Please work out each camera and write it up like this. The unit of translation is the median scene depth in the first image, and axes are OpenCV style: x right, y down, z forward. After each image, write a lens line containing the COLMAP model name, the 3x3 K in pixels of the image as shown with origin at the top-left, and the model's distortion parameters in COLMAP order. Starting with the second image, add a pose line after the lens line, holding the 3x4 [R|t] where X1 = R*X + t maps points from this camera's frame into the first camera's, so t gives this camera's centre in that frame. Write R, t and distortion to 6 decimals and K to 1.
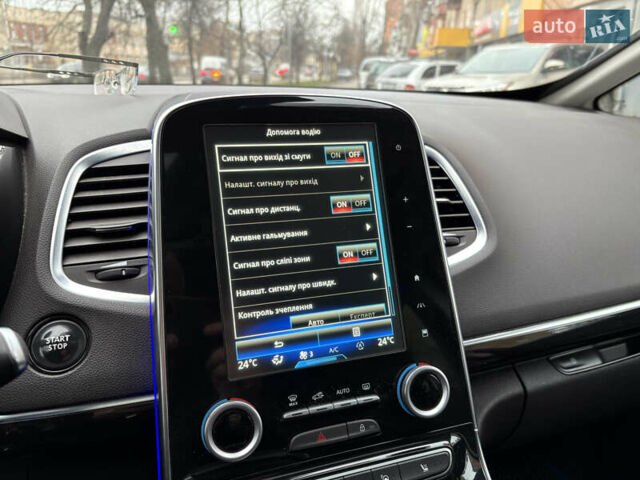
lens RADIAL K [[490.2, 0, 318.5], [0, 490.2, 239.3], [0, 0, 1]] dist [-0.002836, 0.004424]
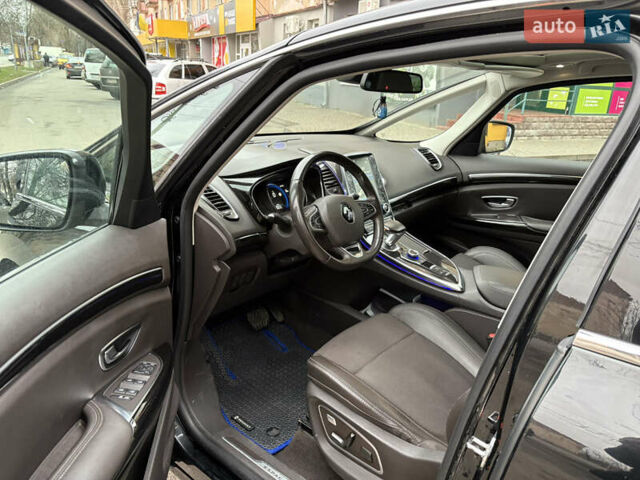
lens RADIAL K [[482.6, 0, 320.0], [0, 482.6, 240.0], [0, 0, 1]] dist [0.043928, -0.048097]
pose [[0.856863, -0.149754, 0.493314, -0.415383], [0.137002, 0.988619, 0.062146, 0.032268], [-0.497007, 0.014334, 0.867628, -0.432935]]
